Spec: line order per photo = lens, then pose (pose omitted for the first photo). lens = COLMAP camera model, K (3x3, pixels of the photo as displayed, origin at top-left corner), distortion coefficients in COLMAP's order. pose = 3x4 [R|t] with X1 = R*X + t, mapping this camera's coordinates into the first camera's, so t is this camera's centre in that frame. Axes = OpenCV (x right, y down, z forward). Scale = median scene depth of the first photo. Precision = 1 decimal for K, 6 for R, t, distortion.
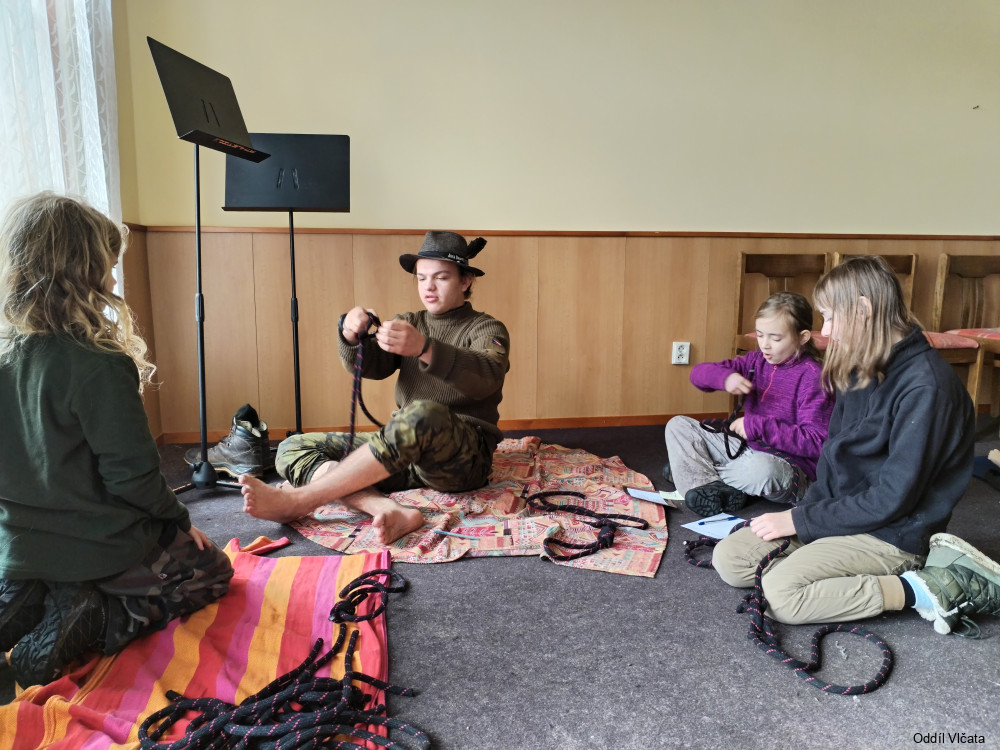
lens RADIAL K [[761.7, 0, 500.0], [0, 761.7, 375.0], [0, 0, 1]] dist [0.000342, 0.002146]
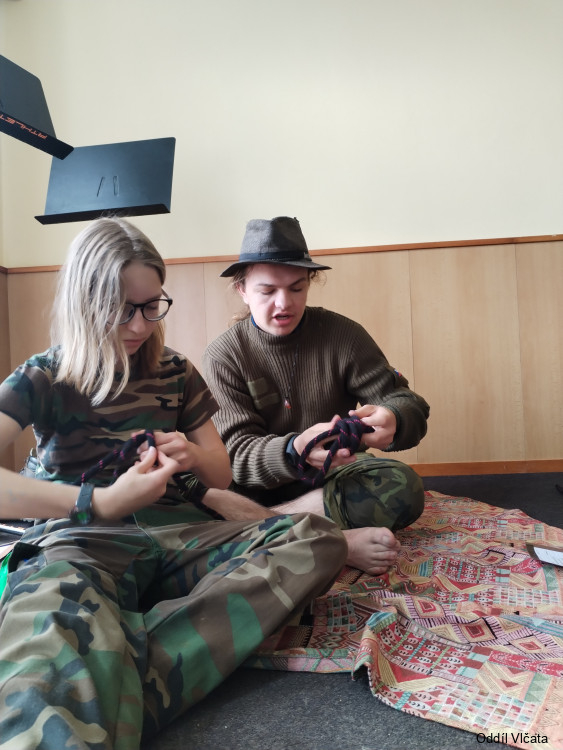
lens RADIAL K [[571.3, 0, 282.5], [0, 571.3, 362.8], [0, 0, 1]] dist [0.000342, 0.002146]
pose [[0.966021, -0.051835, -0.253212, 0.079153], [0.005403, 0.983519, -0.180723, 0.069771], [0.258407, 0.173214, 0.950380, 0.401152]]
